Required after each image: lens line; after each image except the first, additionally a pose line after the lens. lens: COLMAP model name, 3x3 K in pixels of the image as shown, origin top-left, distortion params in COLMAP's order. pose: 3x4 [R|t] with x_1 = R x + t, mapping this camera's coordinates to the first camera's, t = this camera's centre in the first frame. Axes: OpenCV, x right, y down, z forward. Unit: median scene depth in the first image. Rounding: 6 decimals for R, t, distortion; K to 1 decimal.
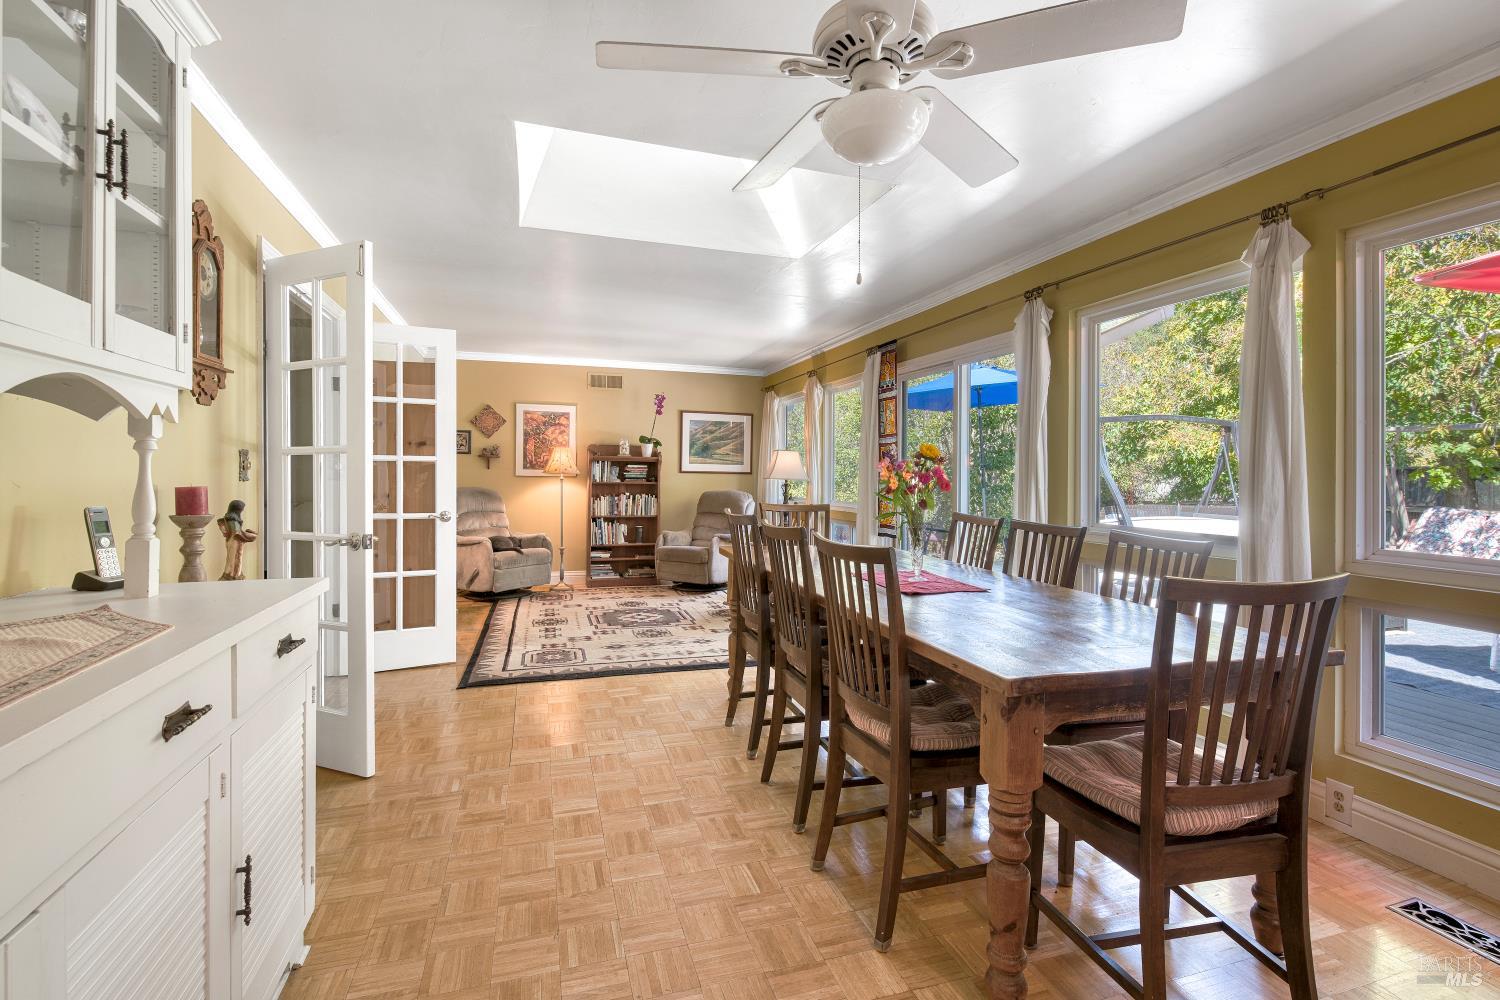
lens RADIAL K [[725.1, 0, 750.5], [0, 725.1, 485.1], [0, 0, 1]] dist [0.002545, -0.004050]
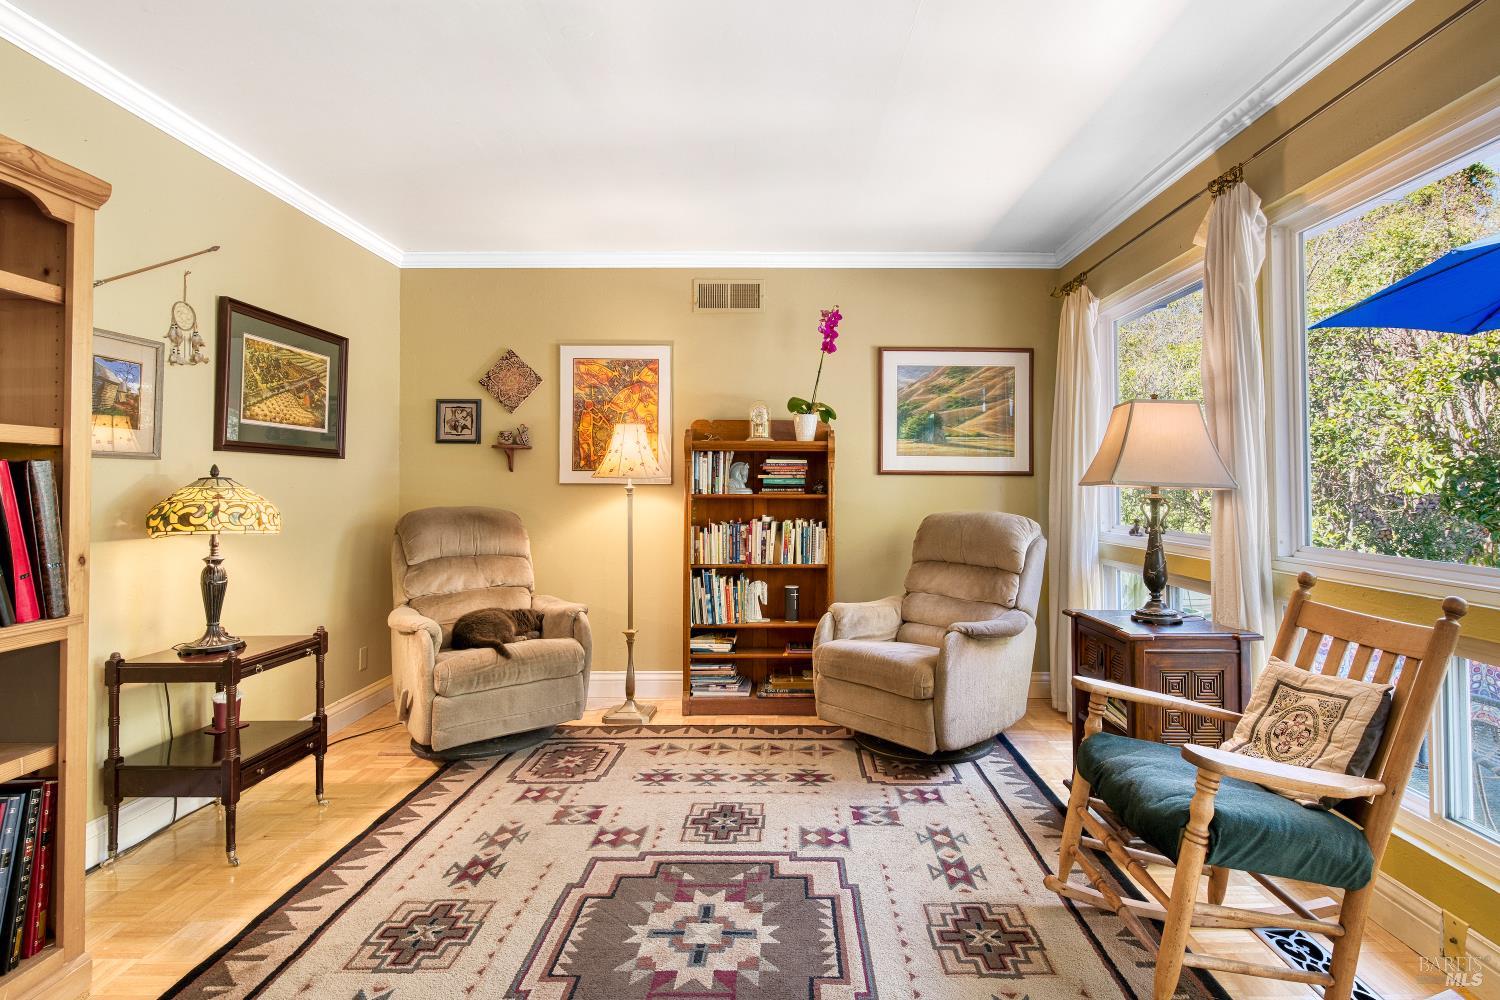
lens RADIAL K [[686.7, 0, 794.2], [0, 686.7, 464.4], [0, 0, 1]] dist [0.008082, -0.000833]
pose [[0.956887, -0.017443, -0.289937, -0.018630], [0.005716, 0.999133, -0.041243, -0.005332], [0.290405, 0.037808, 0.956157, 0.567722]]
